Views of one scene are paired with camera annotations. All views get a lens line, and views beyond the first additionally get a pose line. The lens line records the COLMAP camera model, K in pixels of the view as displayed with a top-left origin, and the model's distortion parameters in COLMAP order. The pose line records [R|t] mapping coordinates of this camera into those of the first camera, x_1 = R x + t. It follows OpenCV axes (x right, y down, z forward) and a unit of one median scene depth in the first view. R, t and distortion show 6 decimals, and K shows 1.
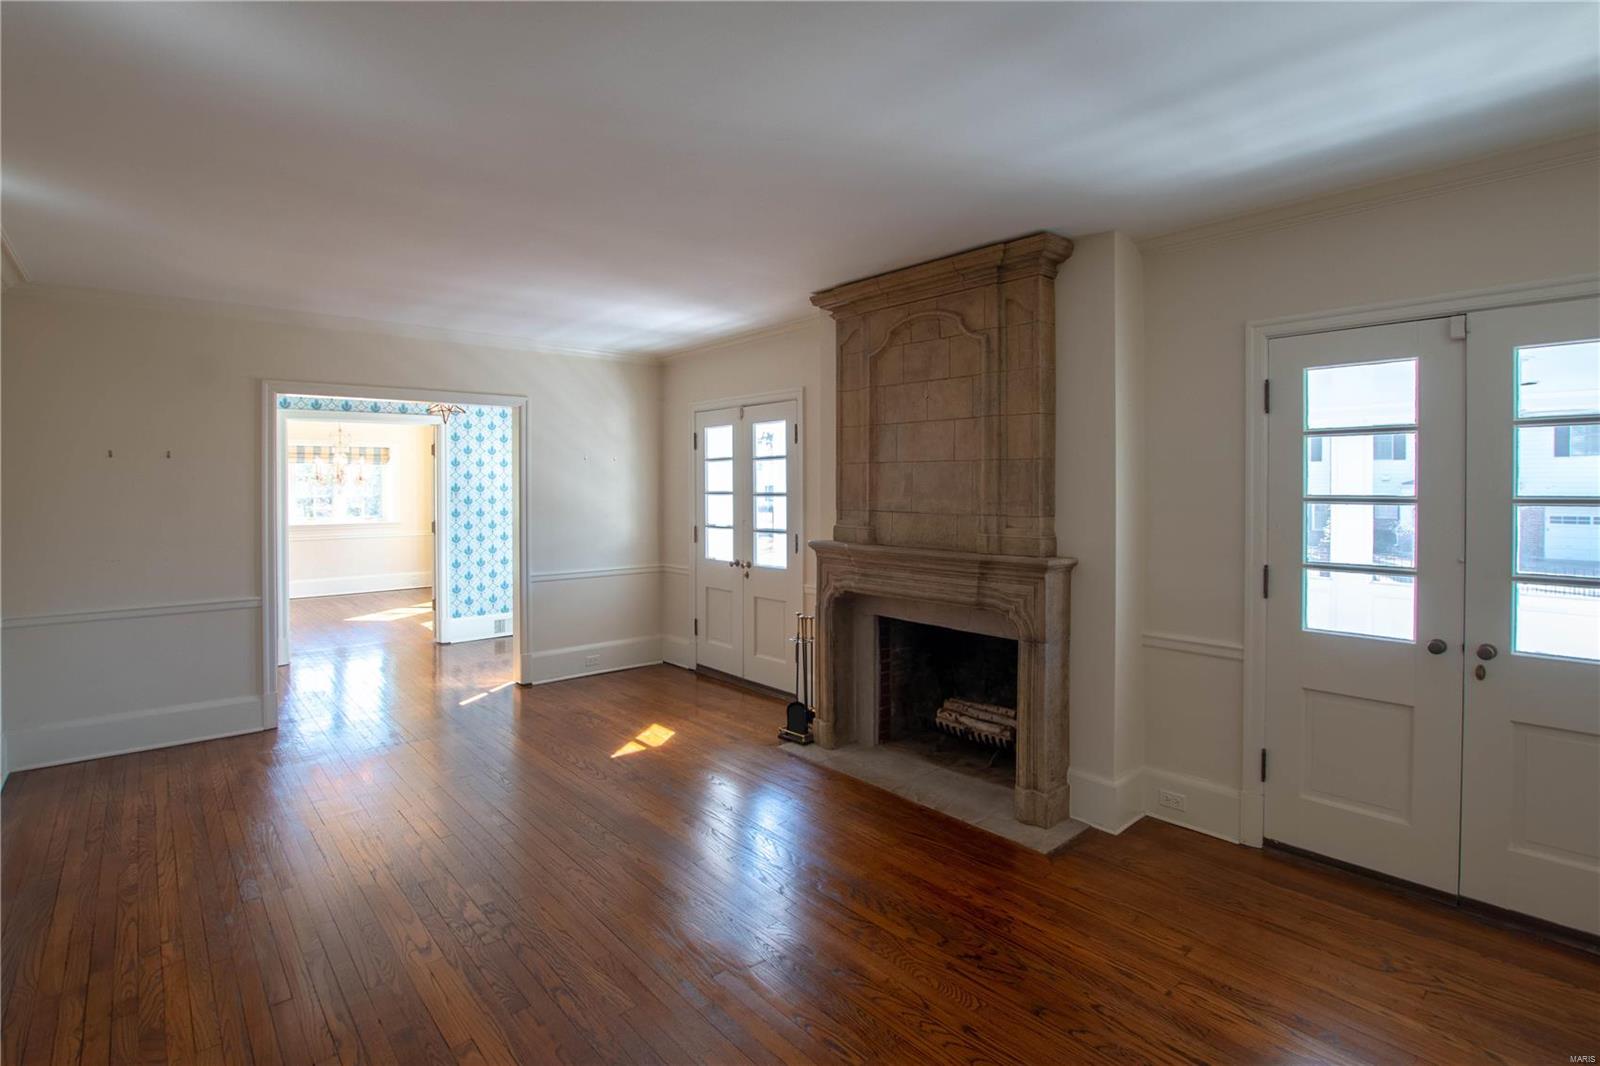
lens RADIAL K [[777.6, 0, 824.1], [0, 777.6, 488.7], [0, 0, 1]] dist [-0.001537, -0.000192]
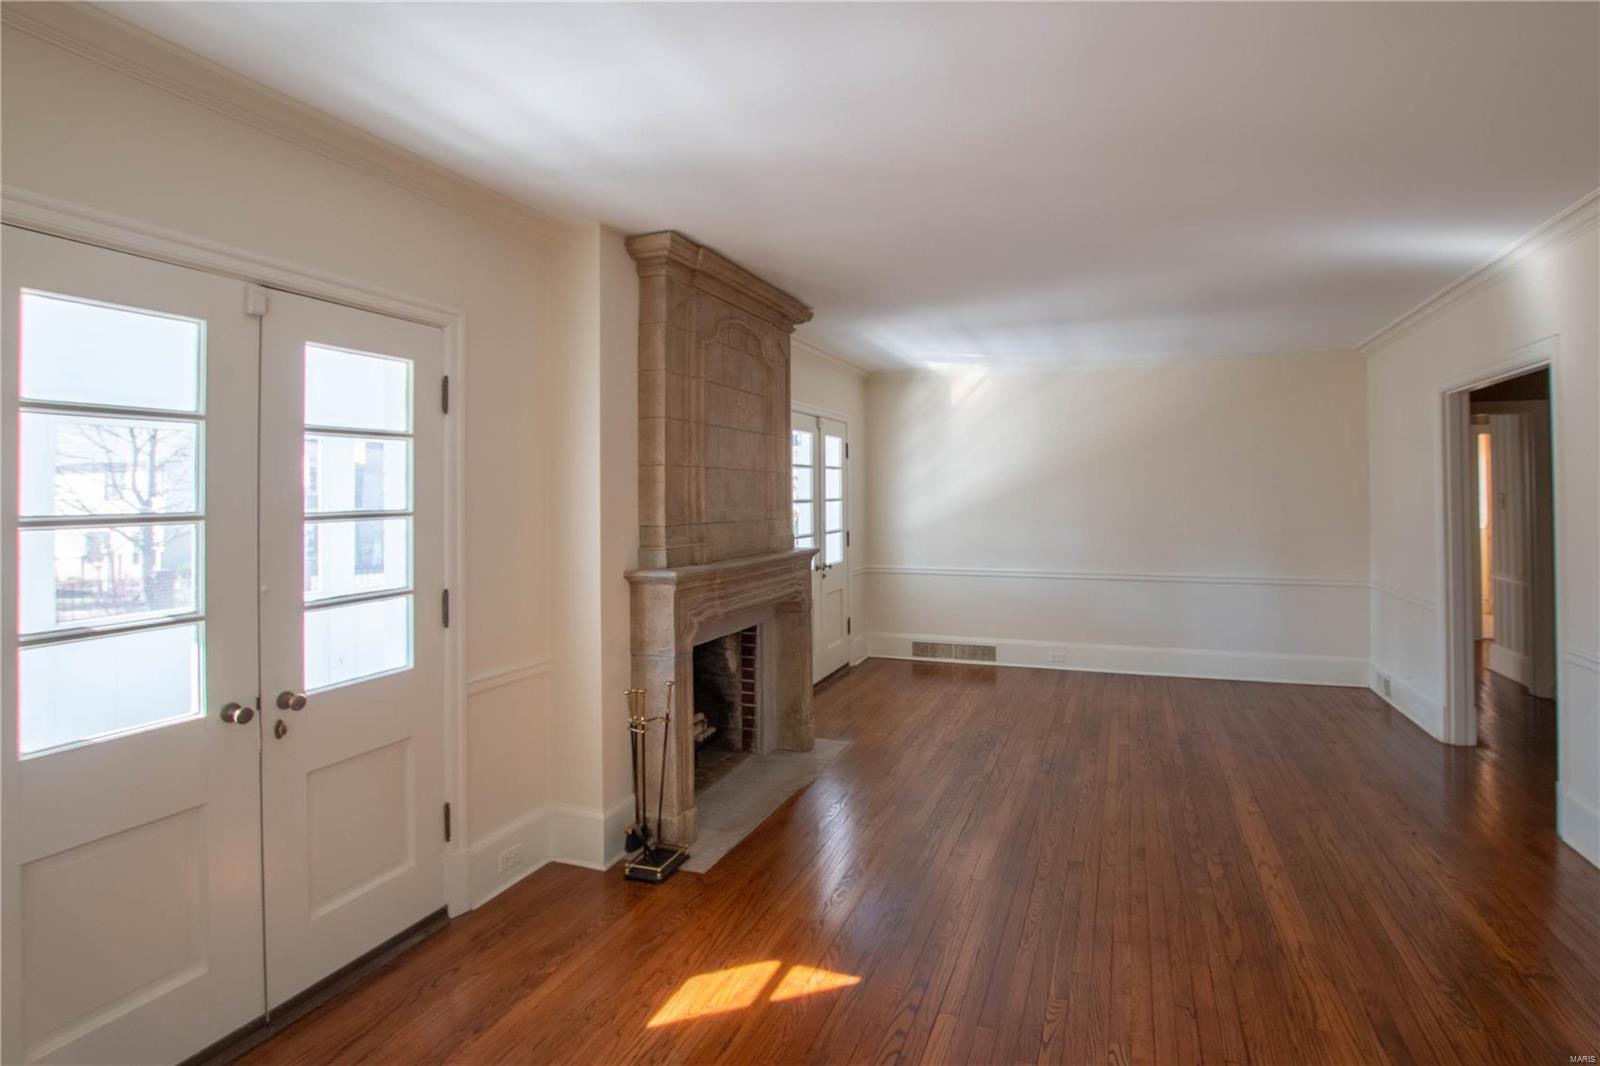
lens RADIAL K [[777.6, 0, 824.1], [0, 777.6, 488.7], [0, 0, 1]] dist [-0.001537, -0.000192]
pose [[-0.444614, 0.020902, 0.895478, -0.605886], [0.019325, 0.999719, -0.013740, 0.003559], [-0.895514, 0.011196, -0.444893, 1.003723]]
